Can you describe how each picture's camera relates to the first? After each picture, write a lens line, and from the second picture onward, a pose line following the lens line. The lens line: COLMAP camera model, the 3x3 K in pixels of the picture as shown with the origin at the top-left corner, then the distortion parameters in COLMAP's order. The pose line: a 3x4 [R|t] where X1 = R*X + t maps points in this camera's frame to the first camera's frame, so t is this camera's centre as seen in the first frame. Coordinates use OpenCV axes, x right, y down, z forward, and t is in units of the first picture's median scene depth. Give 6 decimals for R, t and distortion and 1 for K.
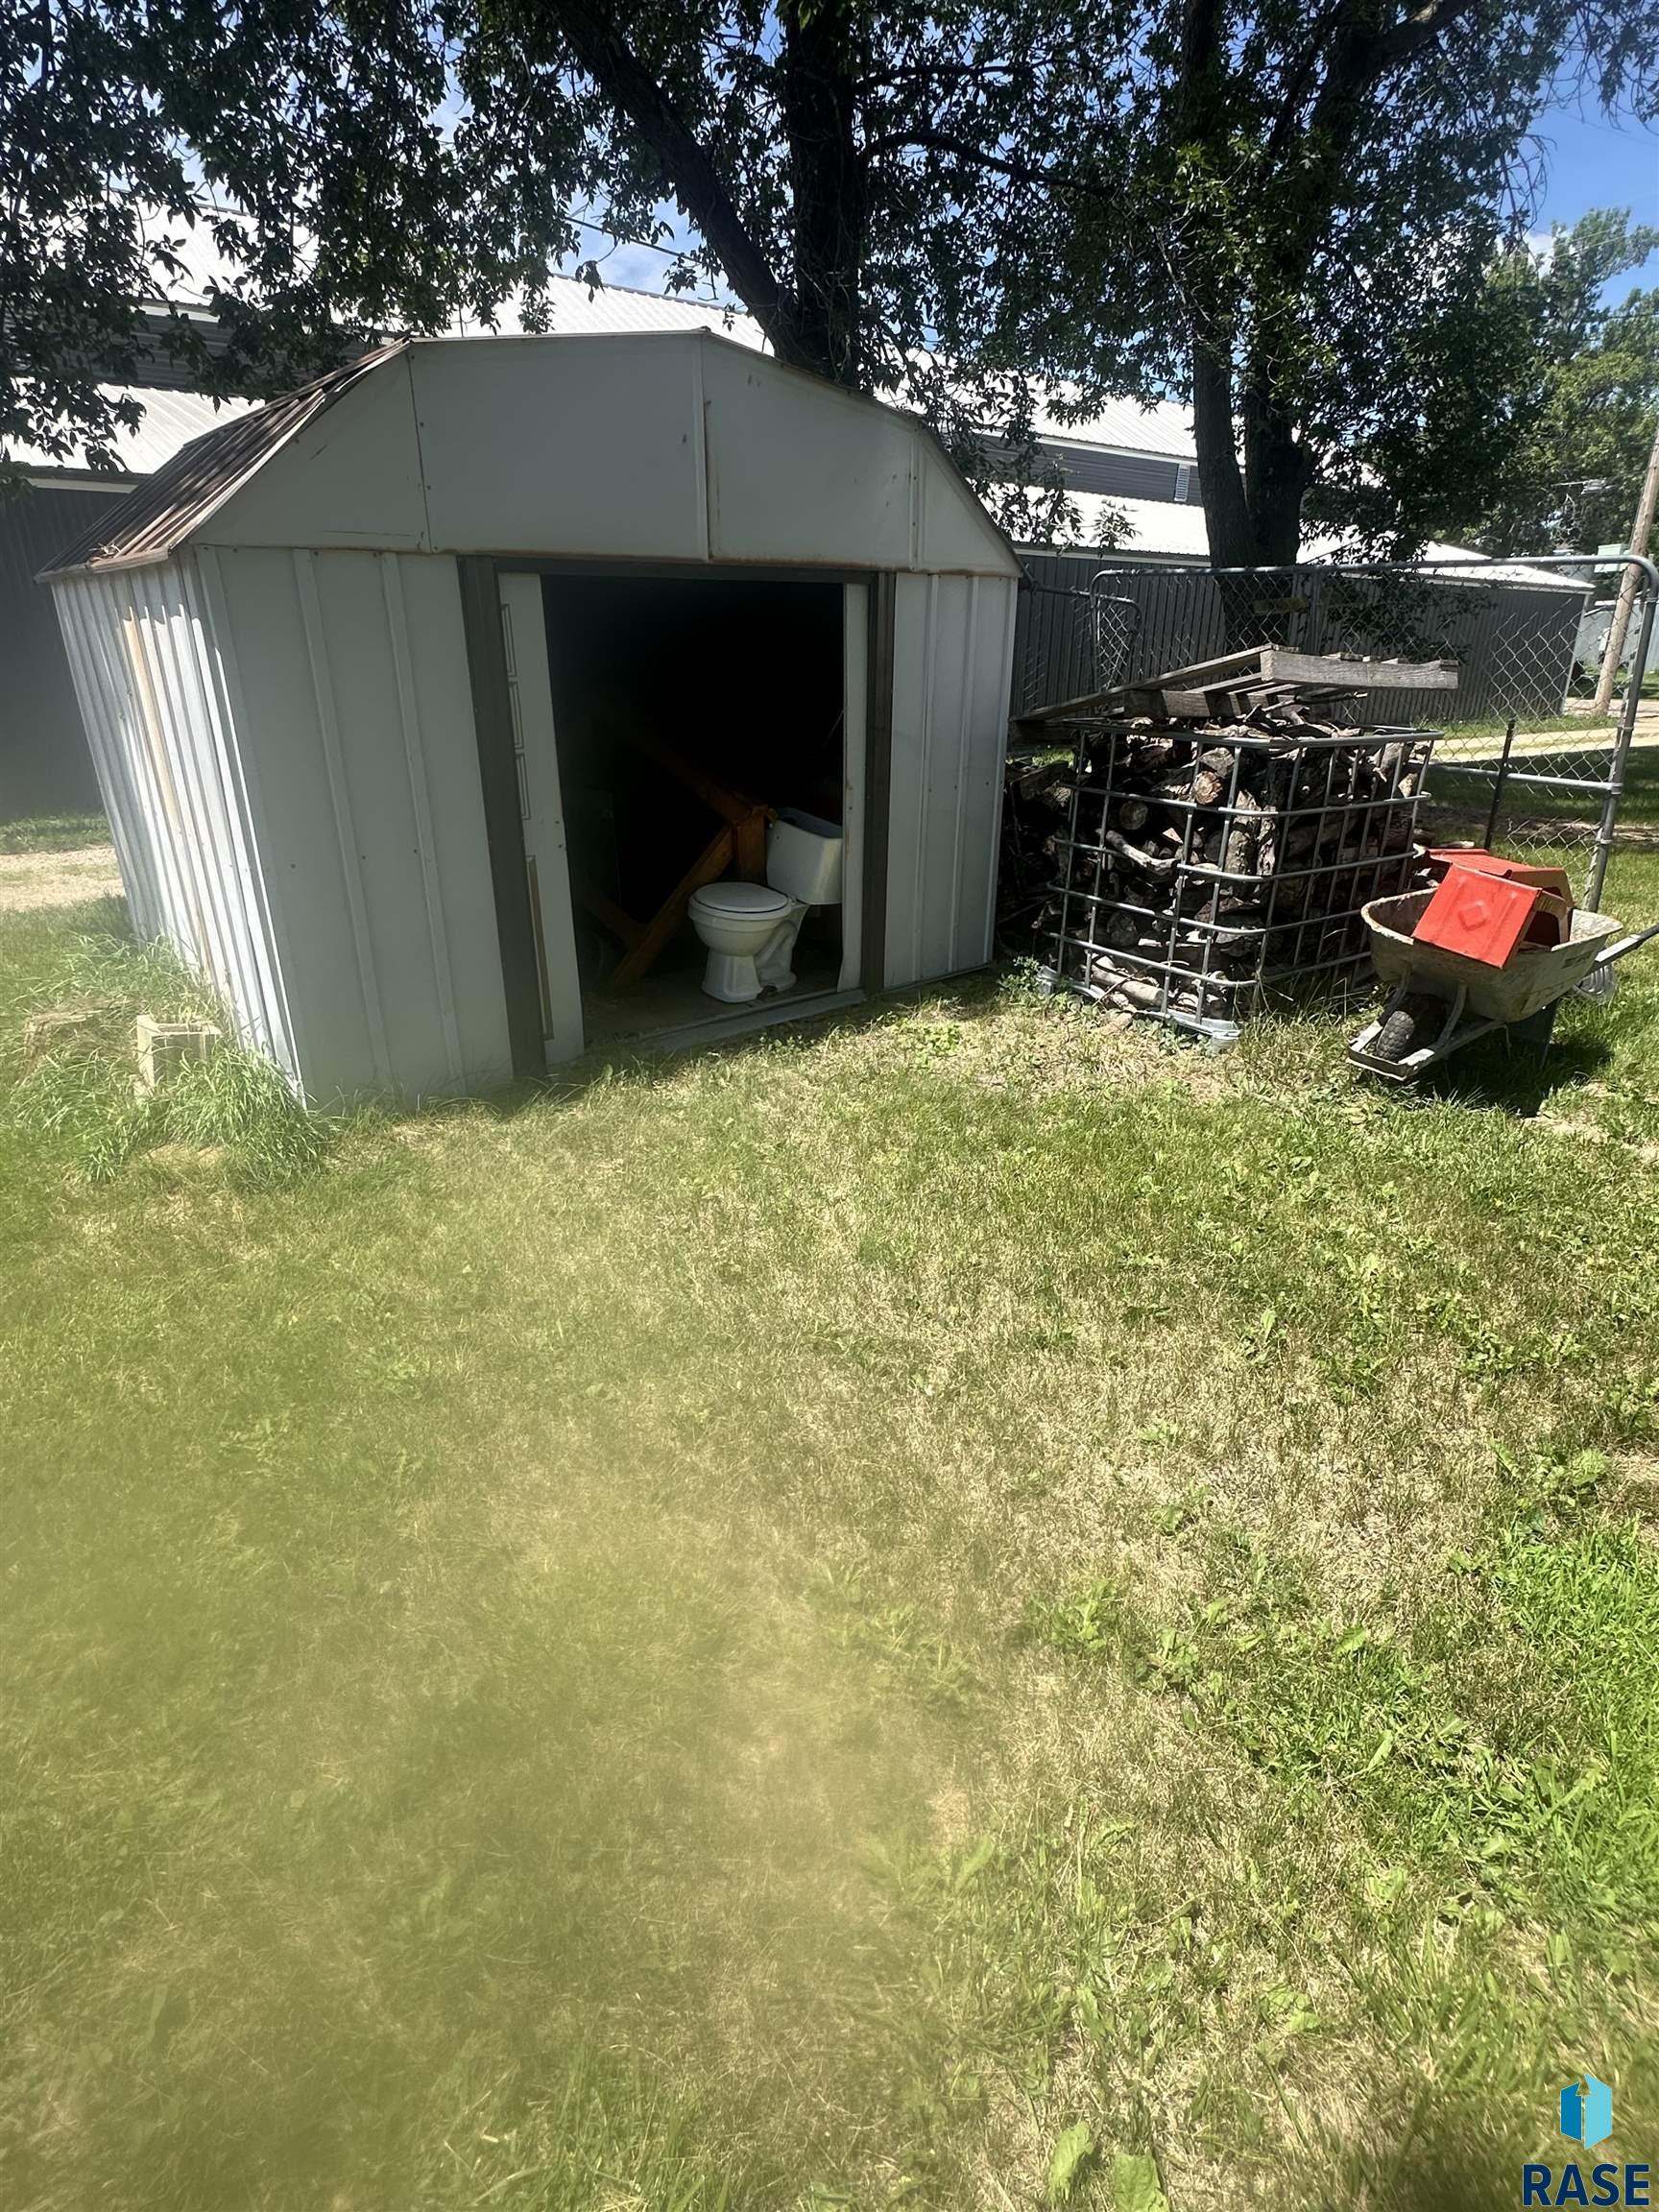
lens RADIAL K [[1114.7, 0, 829.5], [0, 1114.7, 1106.0], [0, 0, 1]] dist [-0.003007, 0.000025]
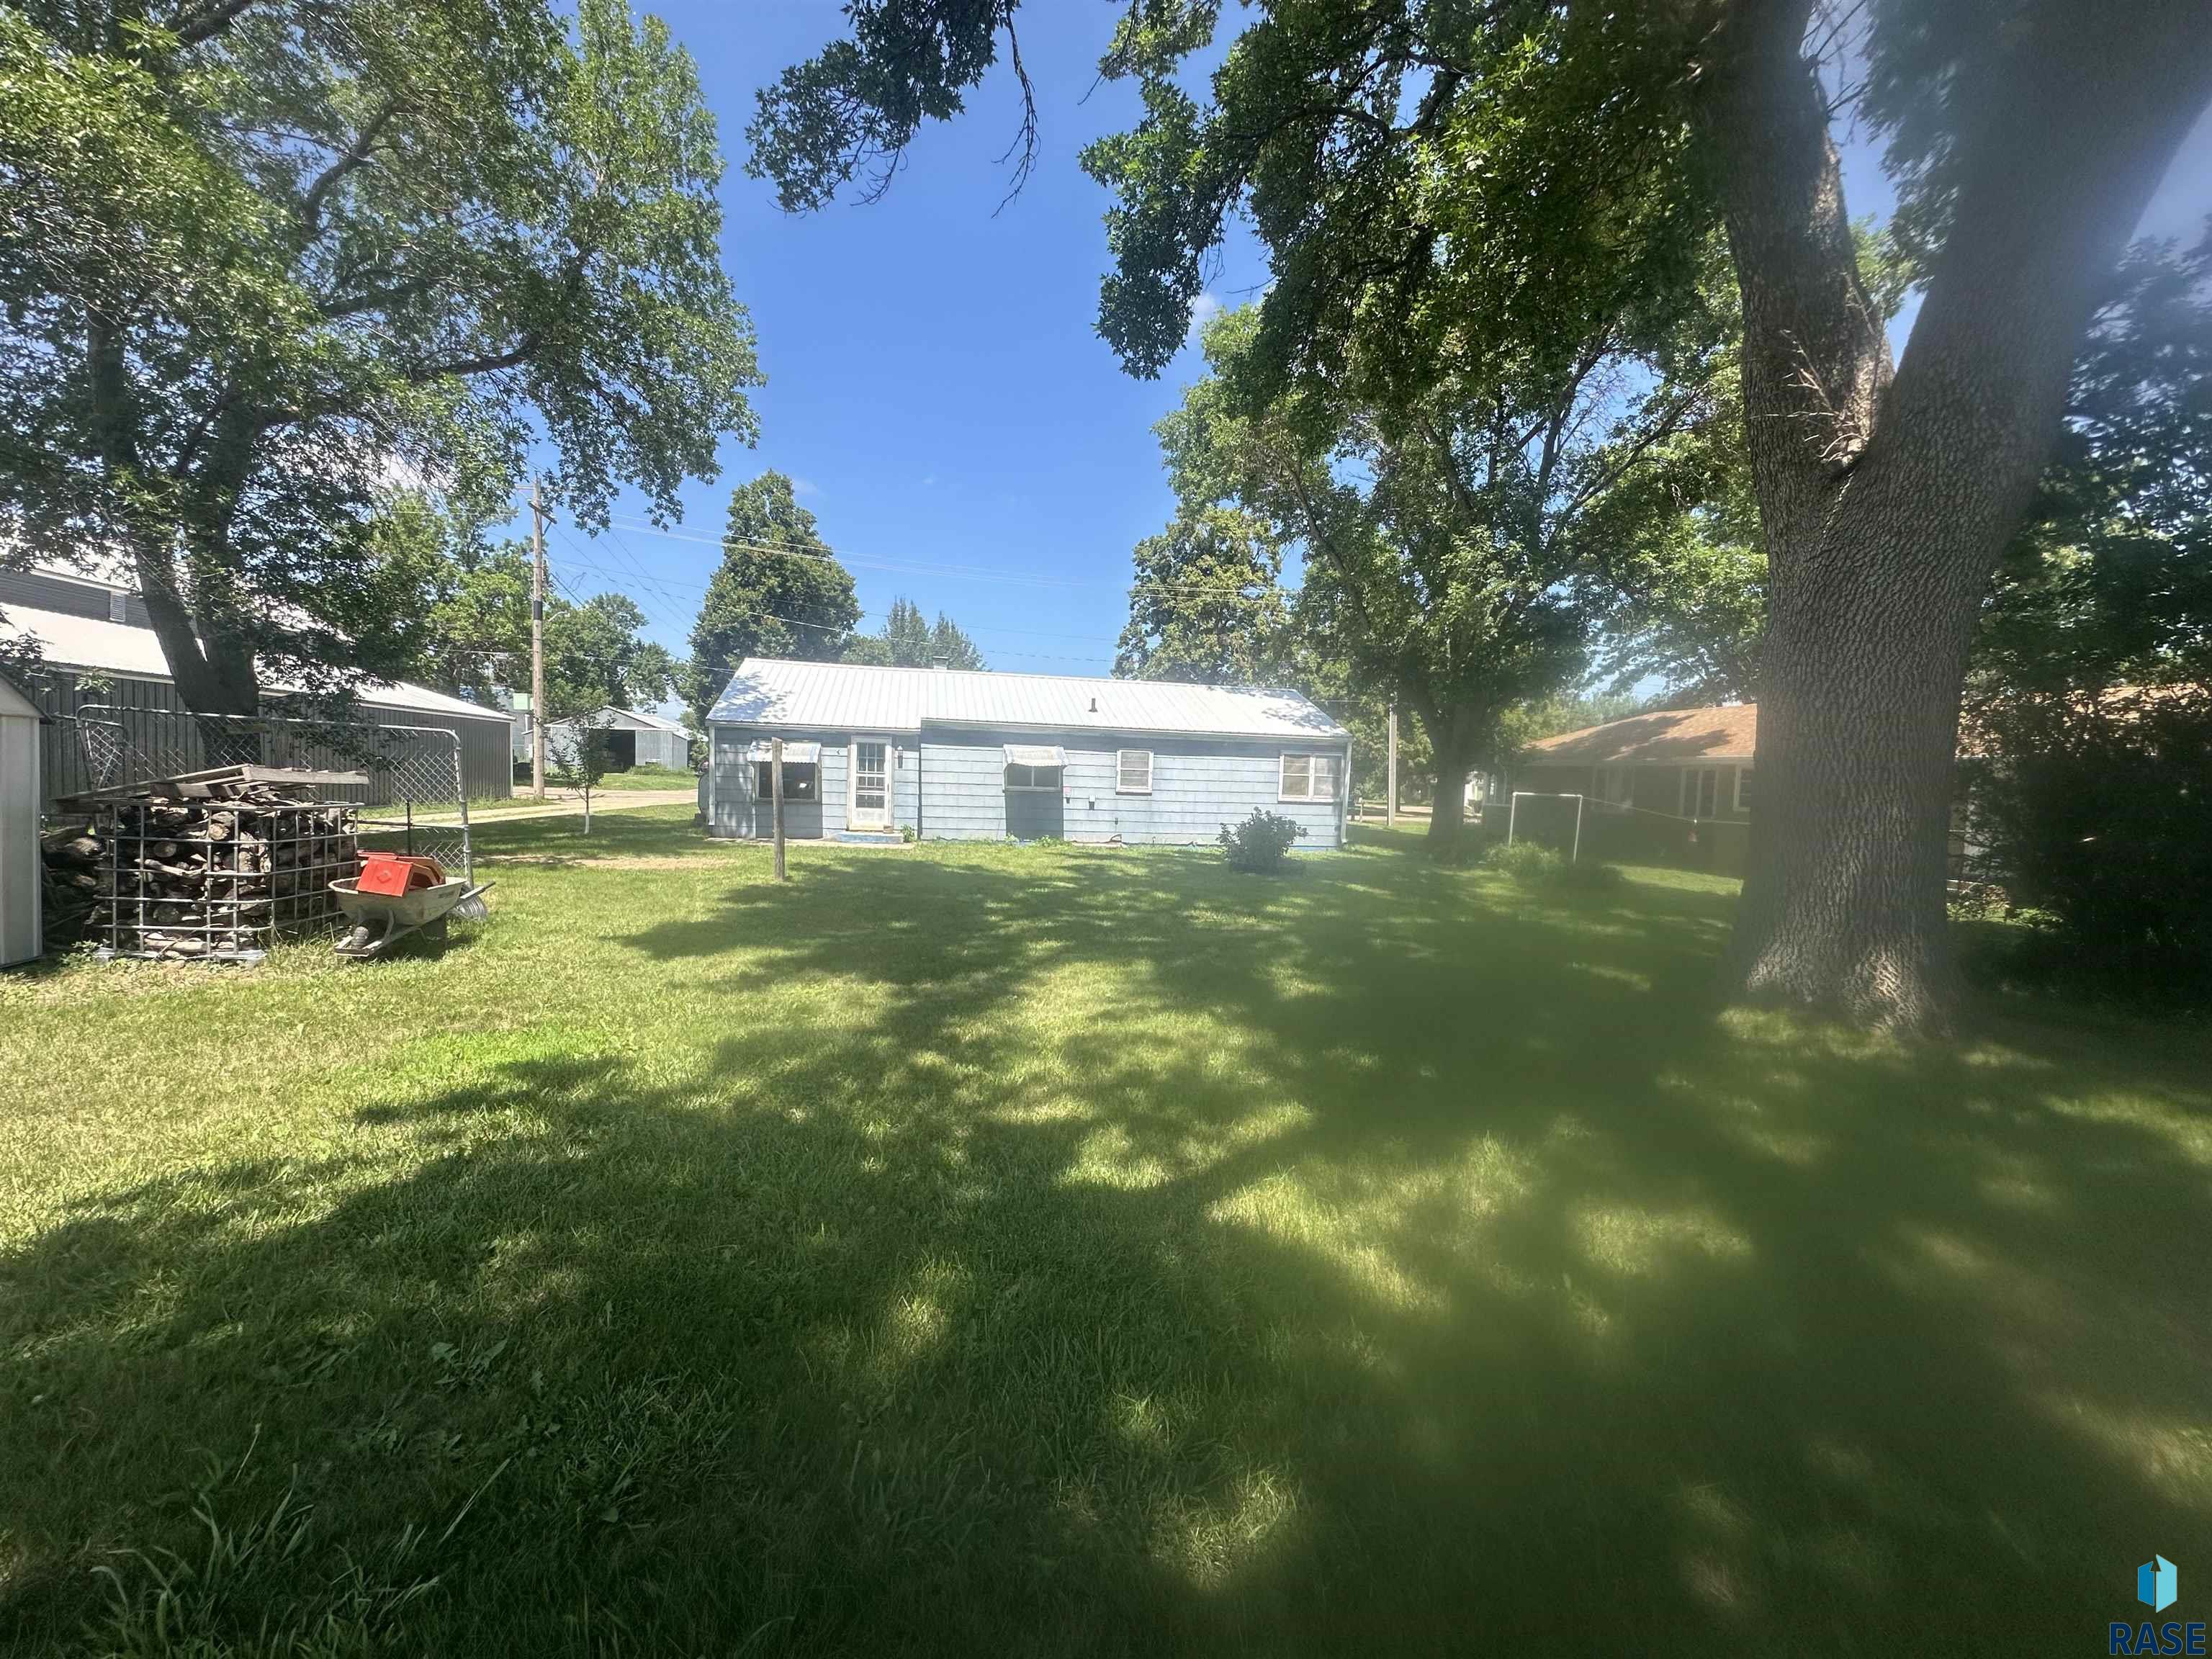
lens RADIAL K [[894.6, 0, 1106.0], [0, 894.6, 829.5], [0, 0, 1]] dist [-0.001302, -0.000279]
pose [[0.439162, -0.035060, 0.897723, -0.353966], [0.301256, 0.947133, -0.110383, 0.325216], [-0.846393, 0.318920, 0.426507, -0.907606]]
